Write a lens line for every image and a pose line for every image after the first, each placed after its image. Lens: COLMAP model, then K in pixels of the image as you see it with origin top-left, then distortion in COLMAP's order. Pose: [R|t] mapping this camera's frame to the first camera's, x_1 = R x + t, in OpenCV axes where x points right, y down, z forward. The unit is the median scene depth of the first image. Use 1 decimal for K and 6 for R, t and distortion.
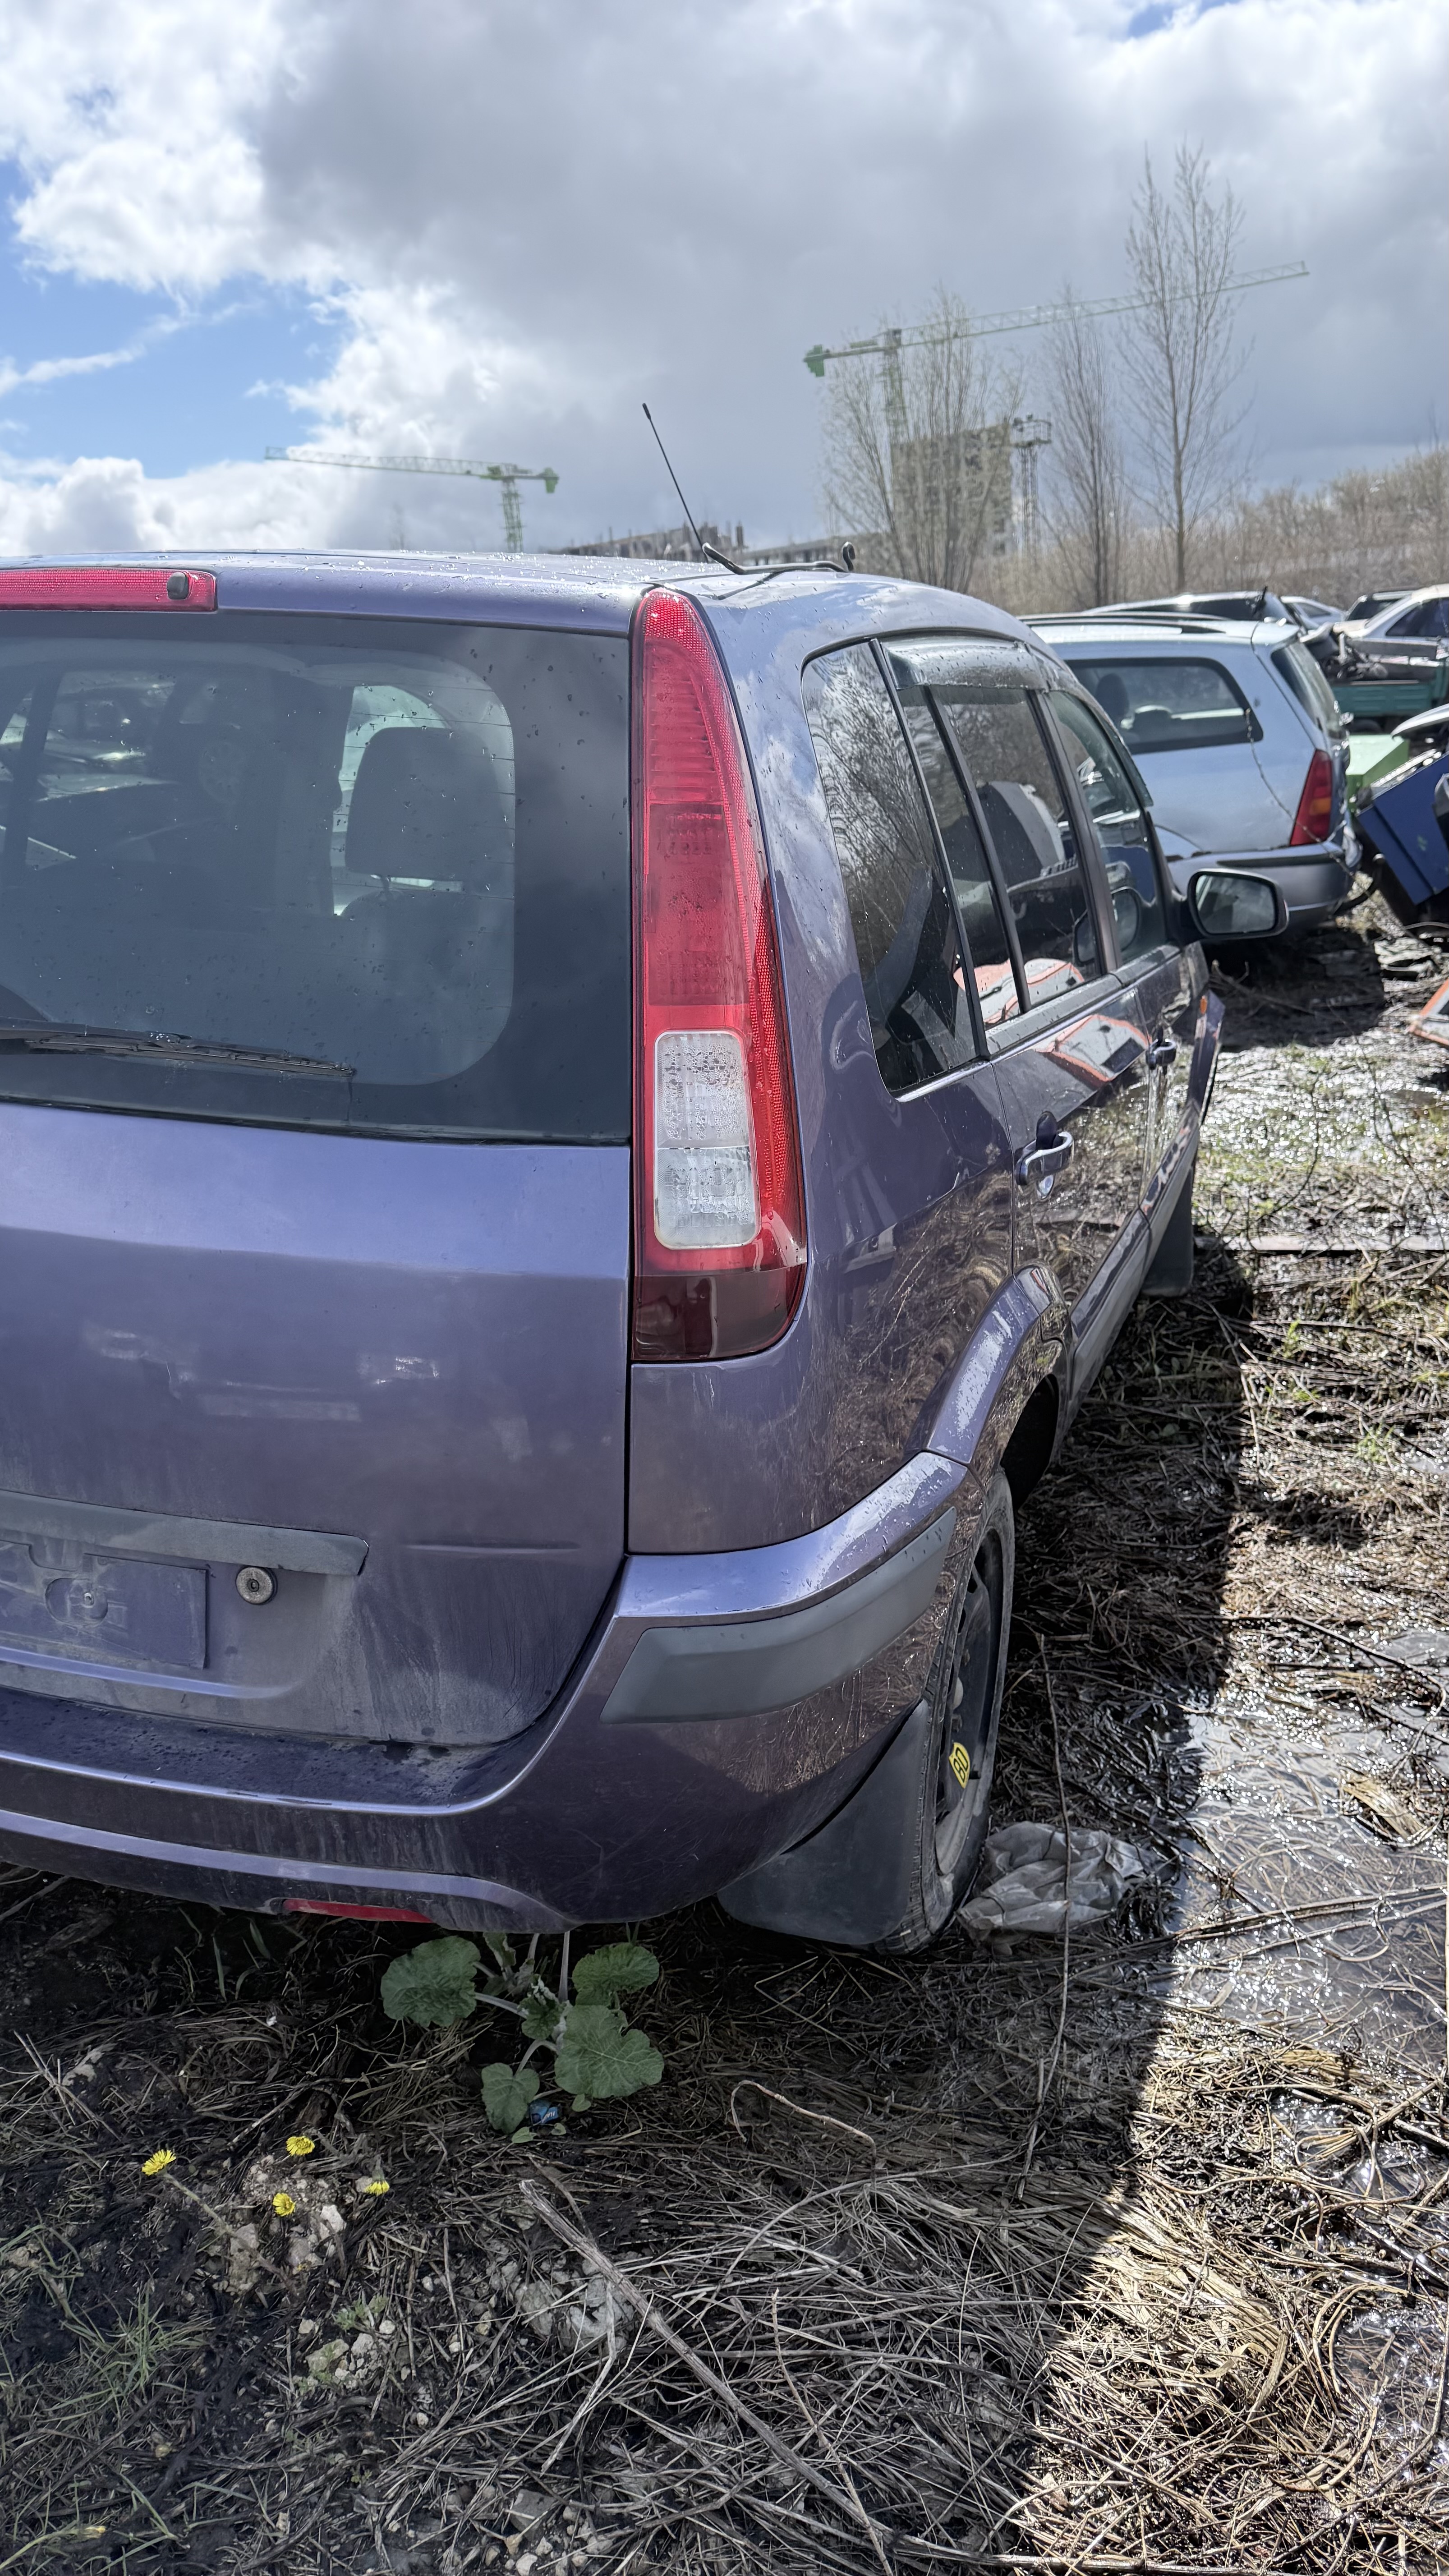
lens RADIAL K [[1819.7, 0, 727.1], [0, 1819.7, 1292.7], [0, 0, 1]] dist [-0.009113, -0.007015]
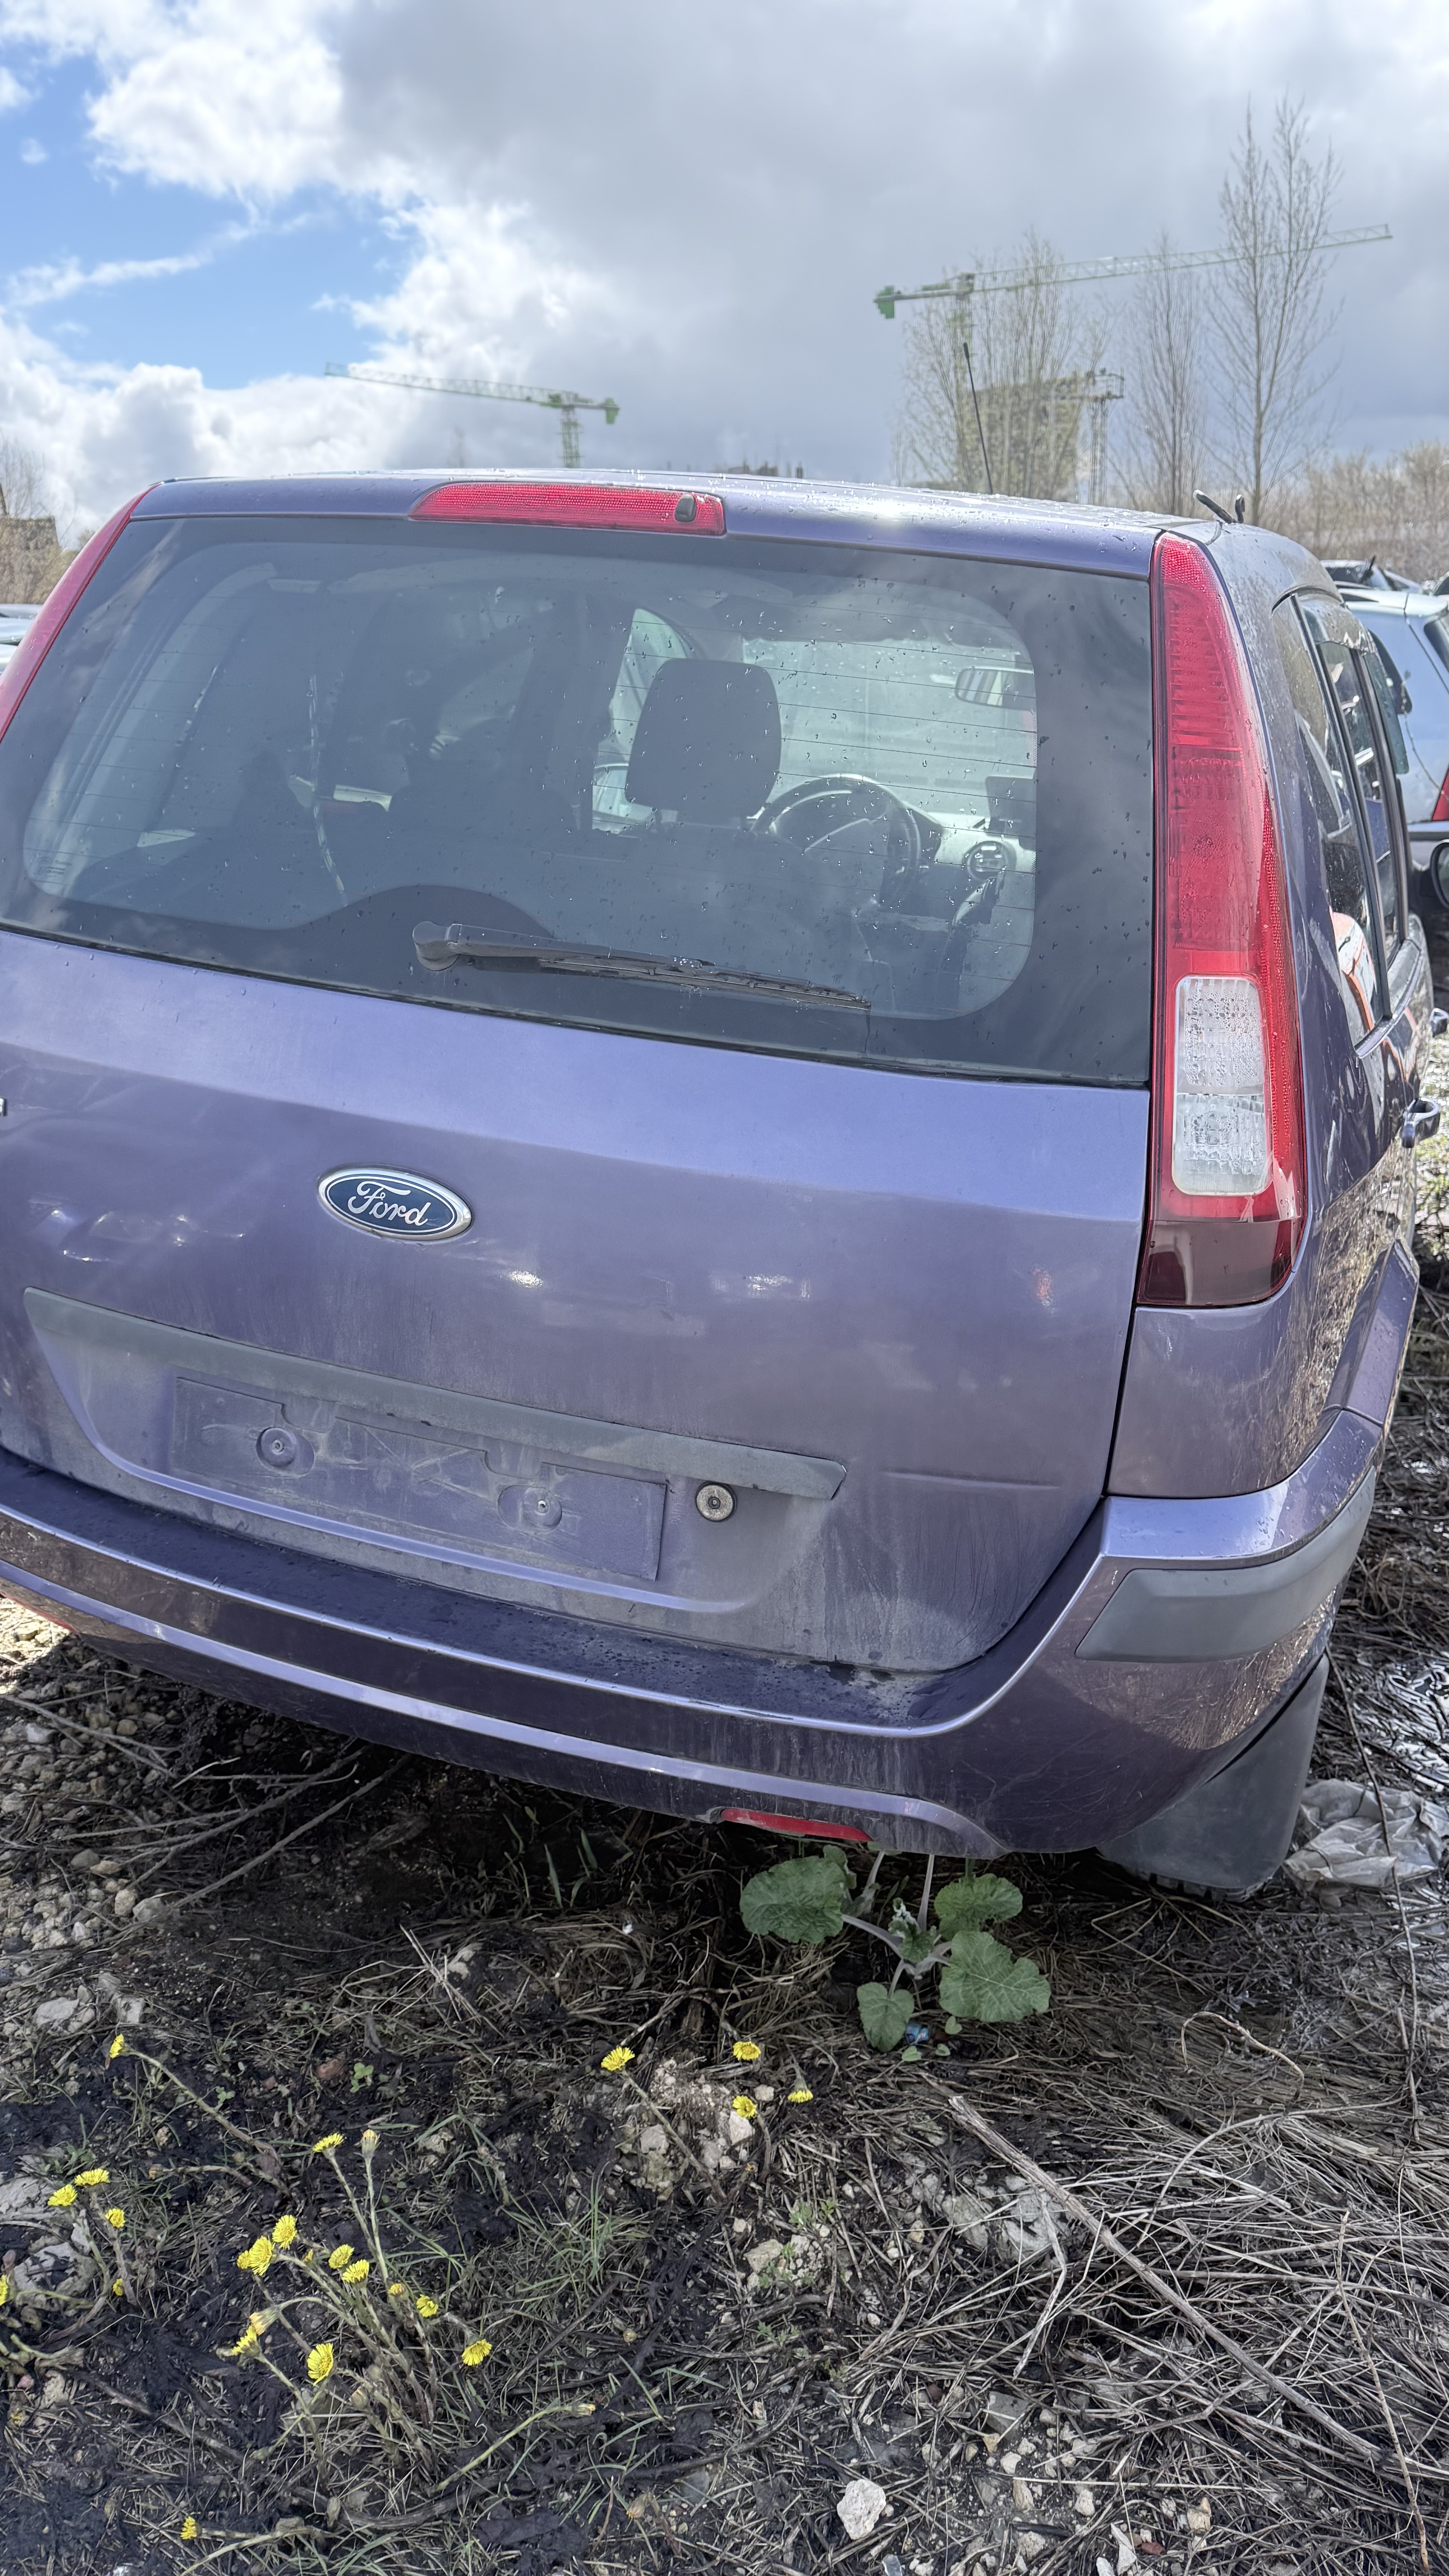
lens RADIAL K [[1823.0, 0, 720.3], [0, 1823.0, 1284.7], [0, 0, 1]] dist [-0.005882, -0.006384]
pose [[0.998501, 0.054054, -0.008581, -0.215053], [-0.053836, 0.998263, 0.023917, 0.012297], [0.009858, -0.023419, 0.999677, -0.014240]]
